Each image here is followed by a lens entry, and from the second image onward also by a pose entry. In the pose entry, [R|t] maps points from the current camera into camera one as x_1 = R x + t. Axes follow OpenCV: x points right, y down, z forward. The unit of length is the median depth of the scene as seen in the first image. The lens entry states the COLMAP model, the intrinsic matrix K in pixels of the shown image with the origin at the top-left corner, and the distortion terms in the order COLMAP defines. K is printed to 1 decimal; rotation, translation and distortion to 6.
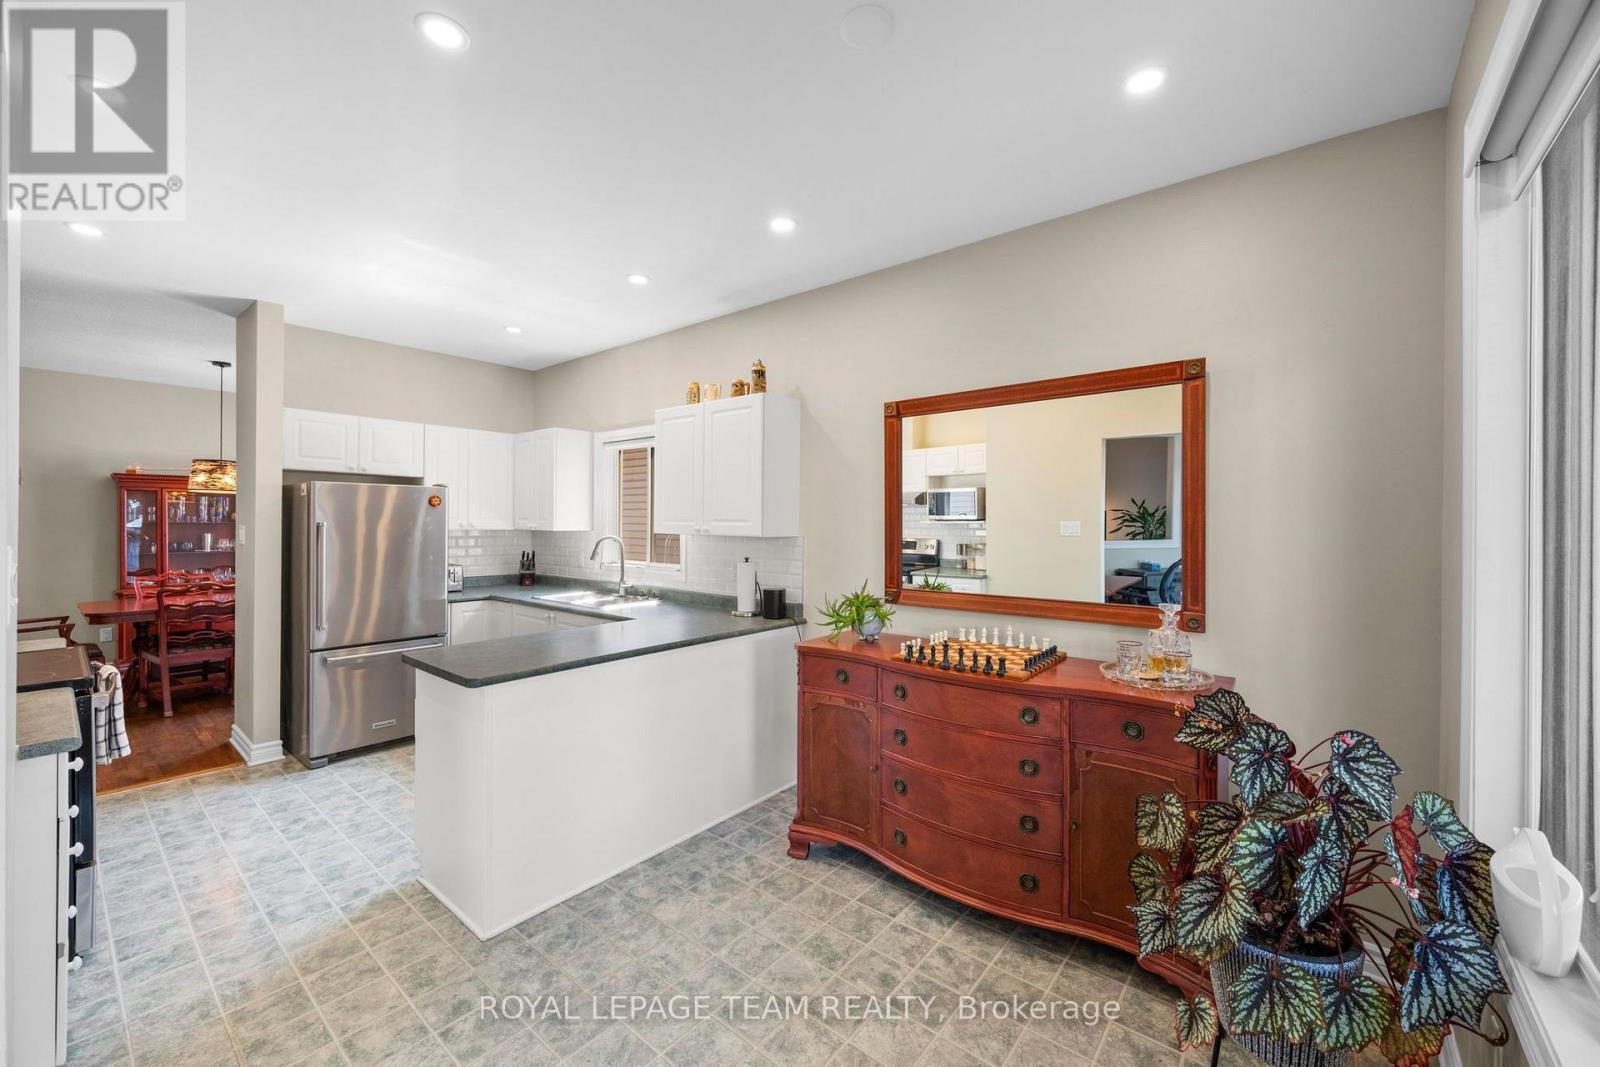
lens RADIAL K [[628.8, 0, 791.8], [0, 628.8, 525.0], [0, 0, 1]] dist [0.001045, -0.000129]
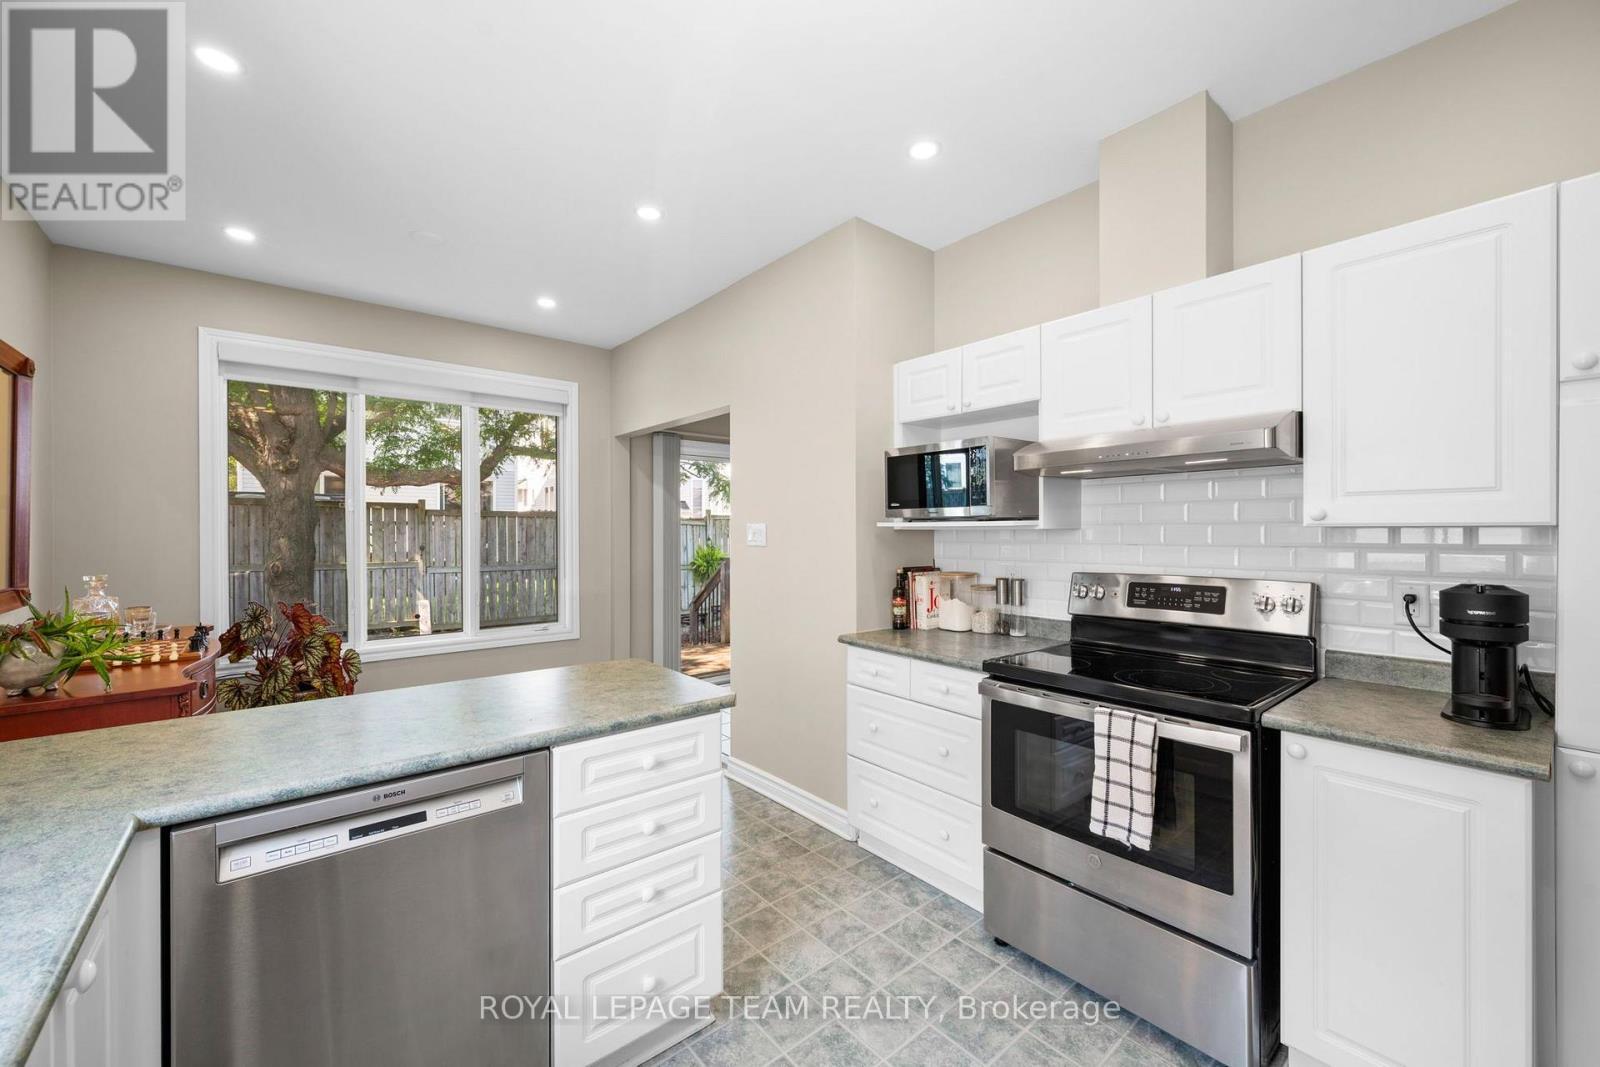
lens RADIAL K [[628.8, 0, 799.0], [0, 628.8, 533.5], [0, 0, 1]] dist [0.001045, -0.000129]
pose [[-0.983664, -0.005956, 0.179914, -0.569008], [-0.005112, 0.999974, 0.005154, 0.017561], [-0.179940, 0.004150, -0.983669, 1.169094]]
